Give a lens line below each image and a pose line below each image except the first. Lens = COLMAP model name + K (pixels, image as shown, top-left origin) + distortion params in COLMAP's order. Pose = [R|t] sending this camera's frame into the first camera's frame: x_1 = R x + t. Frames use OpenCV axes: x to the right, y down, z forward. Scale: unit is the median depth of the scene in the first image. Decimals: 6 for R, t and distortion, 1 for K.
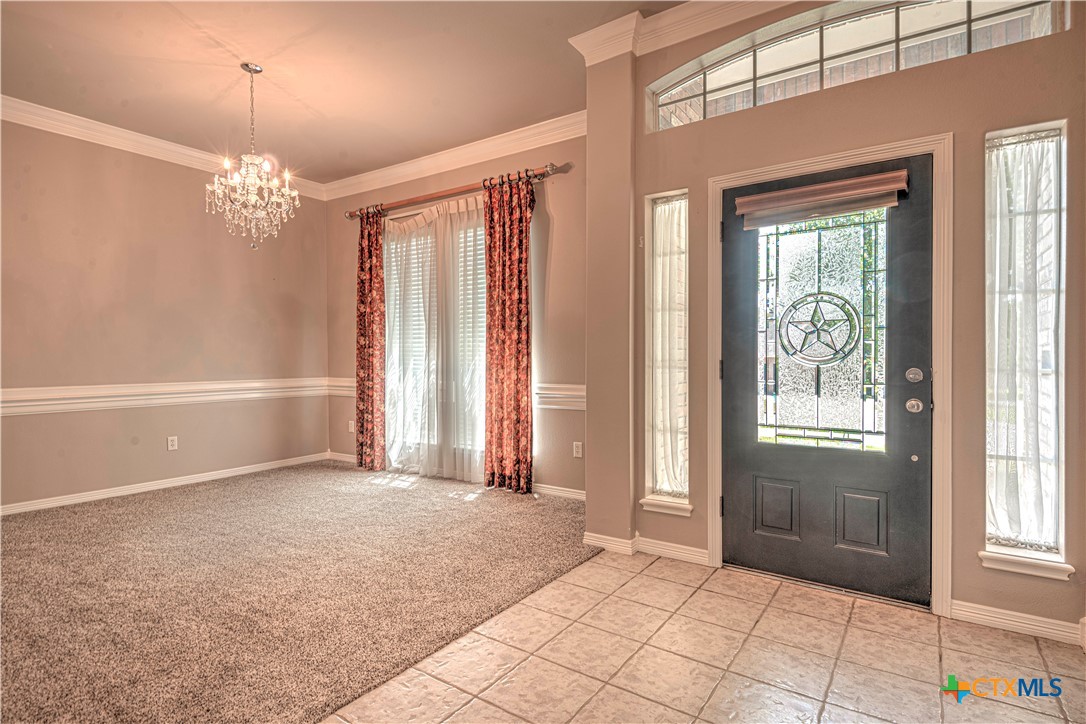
lens RADIAL K [[541.6, 0, 543.0], [0, 541.6, 362.0], [0, 0, 1]] dist [-0.001408, -0.000424]
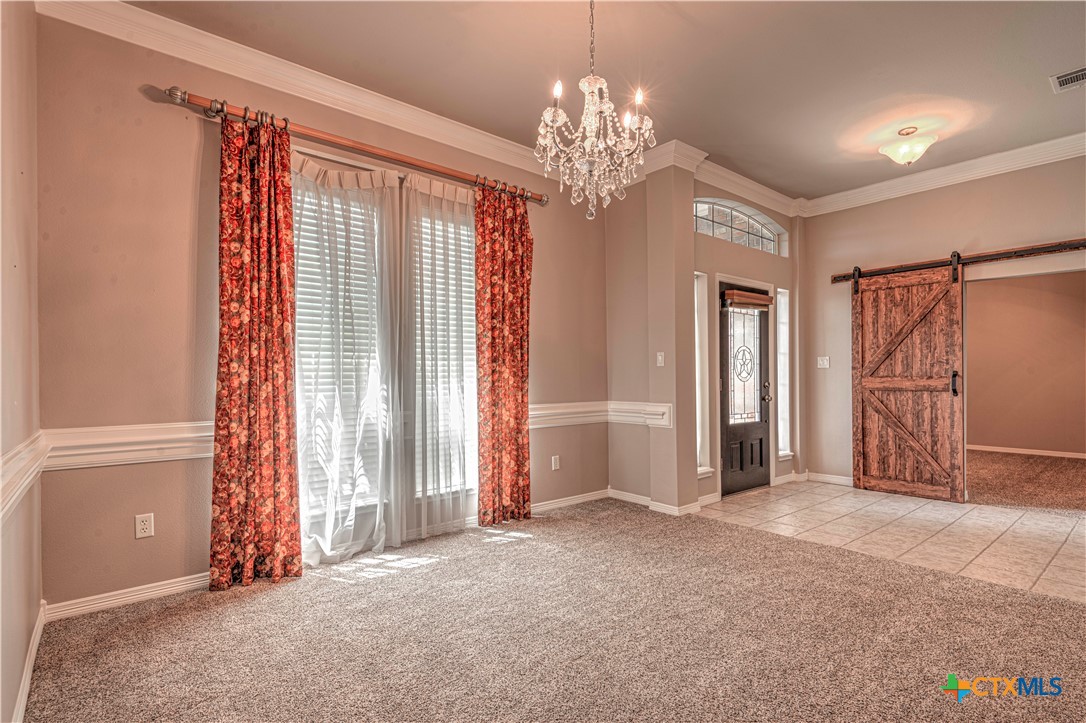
lens RADIAL K [[531.3, 0, 542.8], [0, 531.3, 380.8], [0, 0, 1]] dist [-0.000751, -0.000117]
pose [[0.276214, -0.010897, 0.961034, -0.906367], [0.011341, 0.999903, 0.008078, -0.012799], [-0.961029, 0.008668, 0.276311, 0.670780]]
